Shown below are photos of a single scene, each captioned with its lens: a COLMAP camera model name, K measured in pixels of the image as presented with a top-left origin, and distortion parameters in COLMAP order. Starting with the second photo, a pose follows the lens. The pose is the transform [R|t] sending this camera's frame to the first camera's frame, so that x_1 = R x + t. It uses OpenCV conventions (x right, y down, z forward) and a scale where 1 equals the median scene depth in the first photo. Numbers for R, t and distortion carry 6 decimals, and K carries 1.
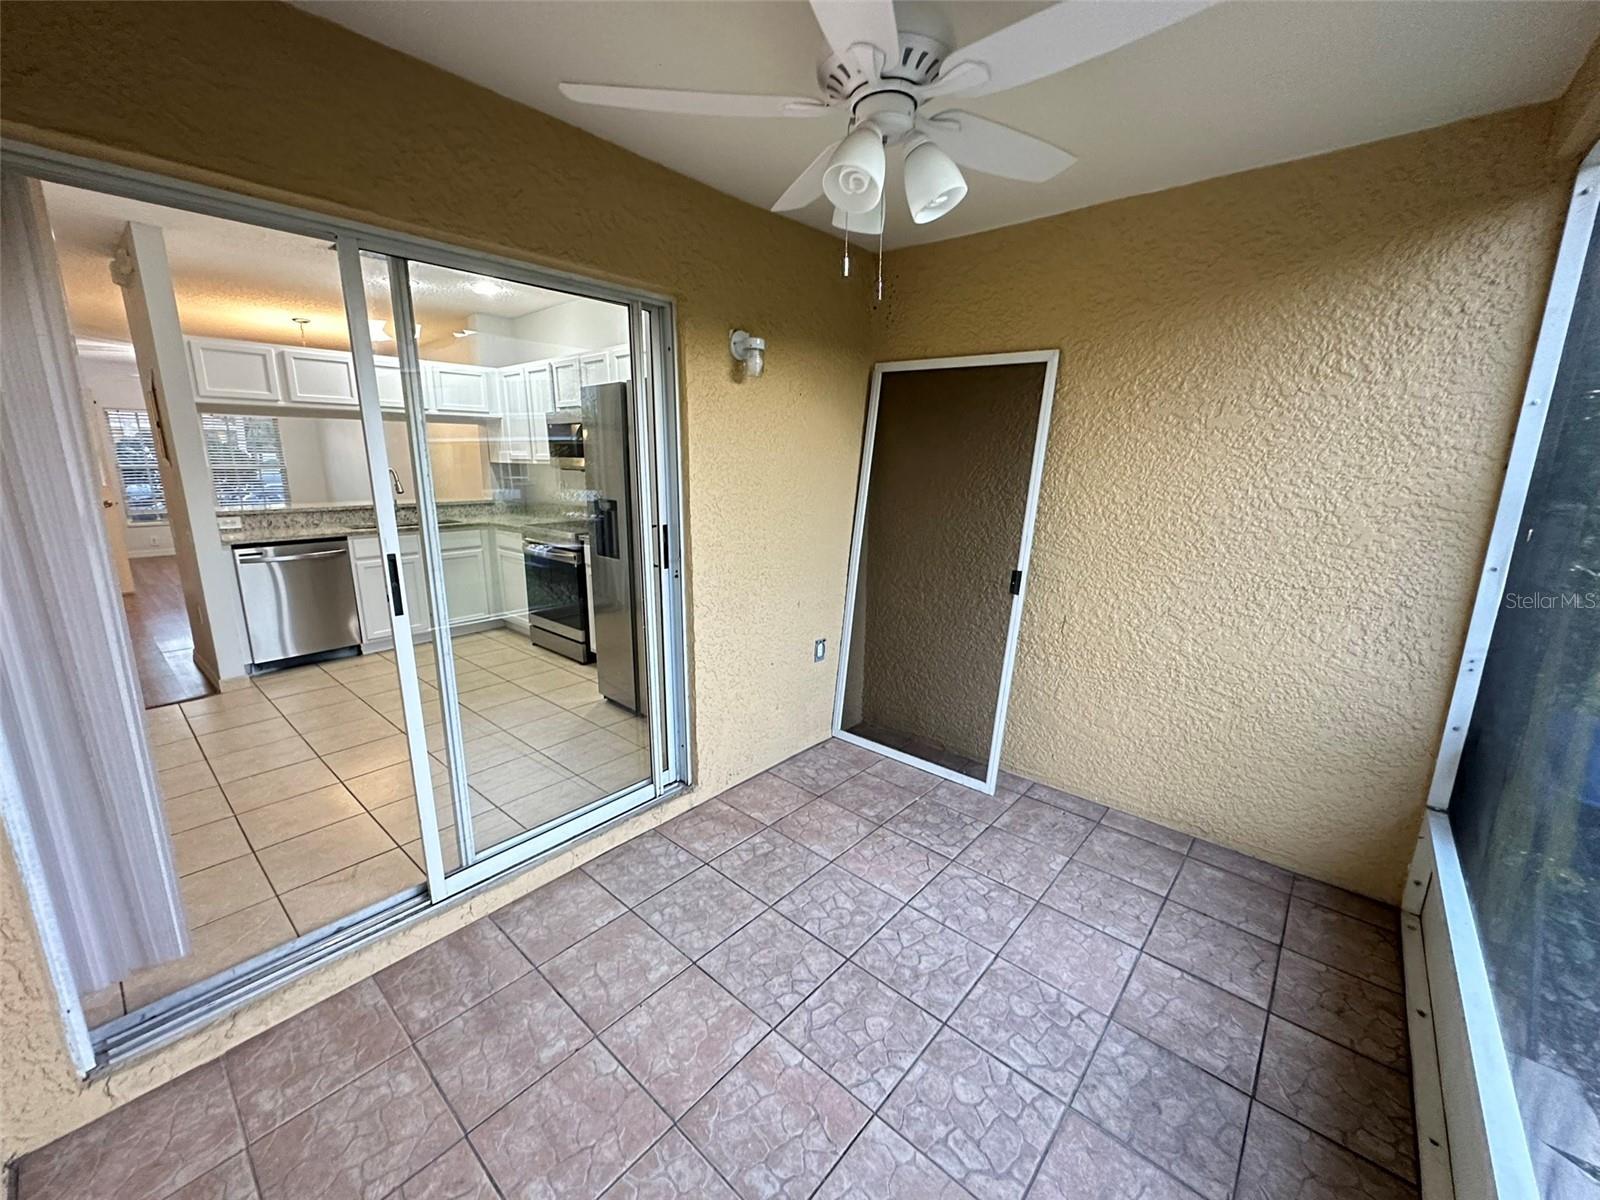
lens RADIAL K [[636.2, 0, 805.1], [0, 636.2, 600.0], [0, 0, 1]] dist [-0.002695, 0.000016]
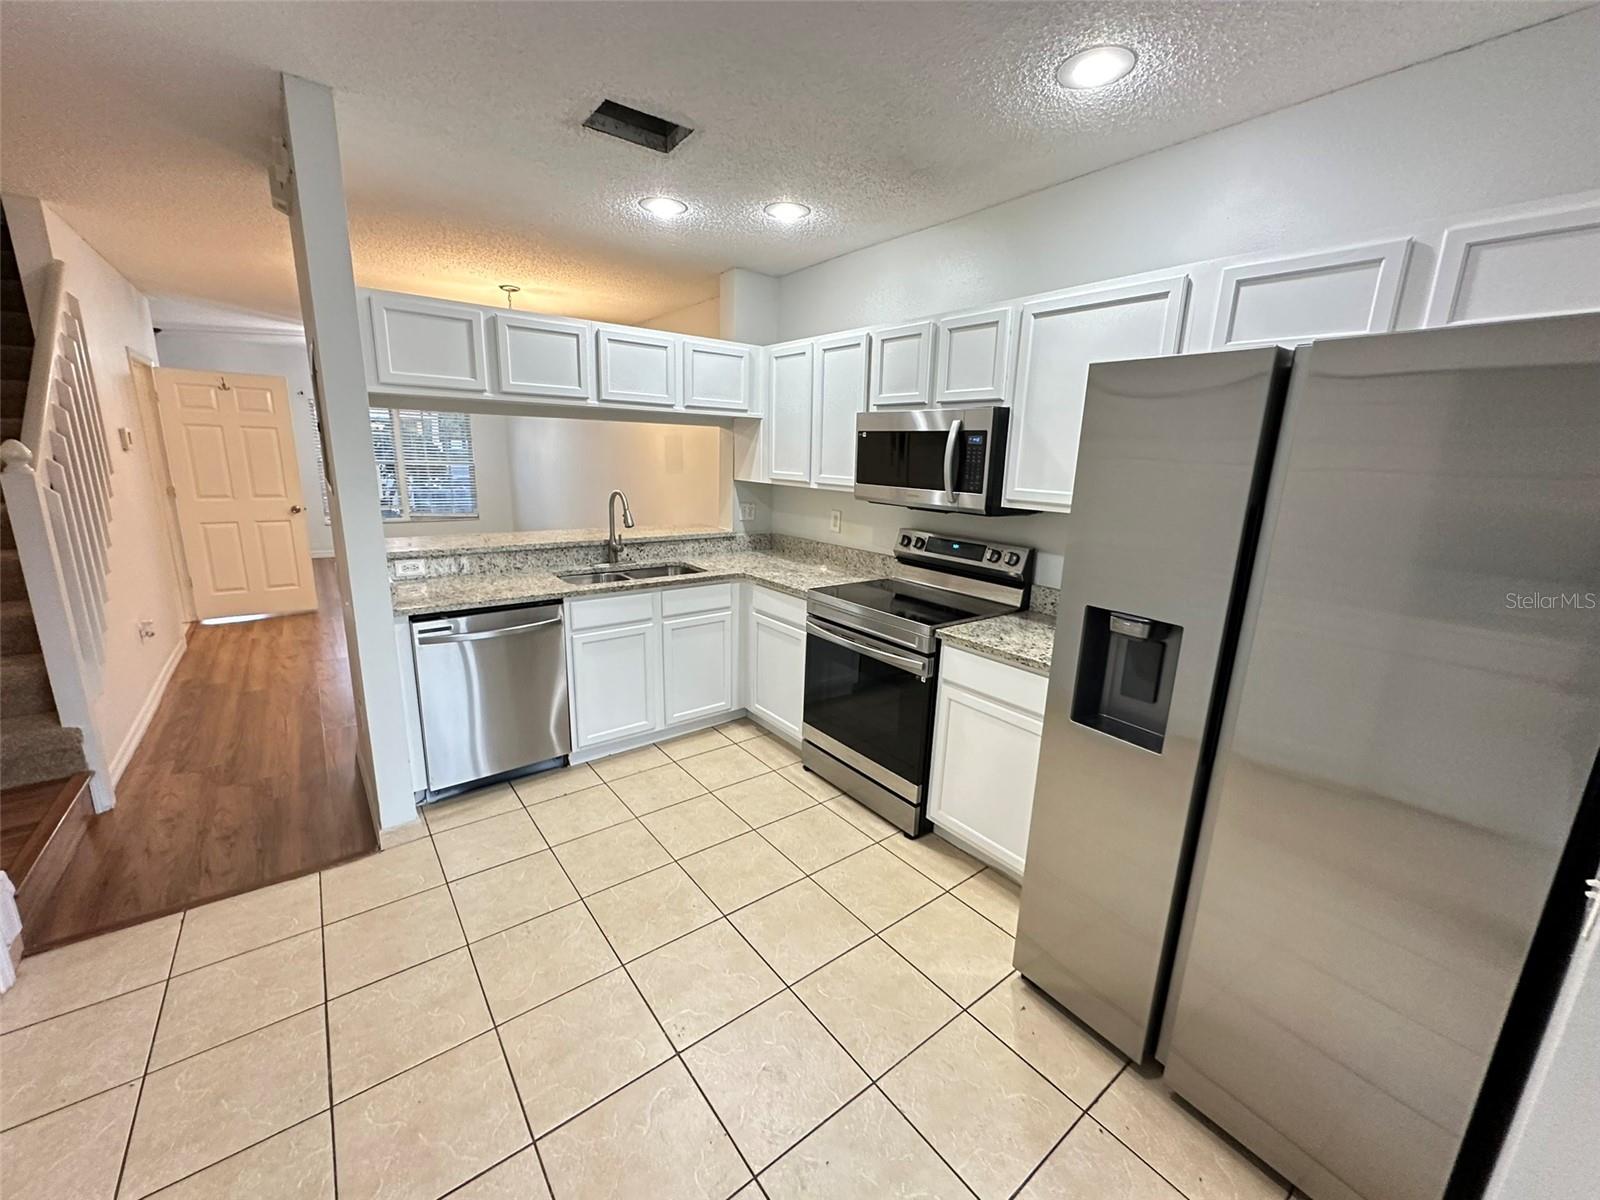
lens RADIAL K [[636.2, 0, 802.3], [0, 636.2, 597.9], [0, 0, 1]] dist [-0.002695, 0.000016]
pose [[0.979486, 0.066689, -0.190155, -0.349648], [-0.066014, 0.997770, 0.009890, -0.121716], [0.190391, 0.002866, 0.981704, 0.395604]]
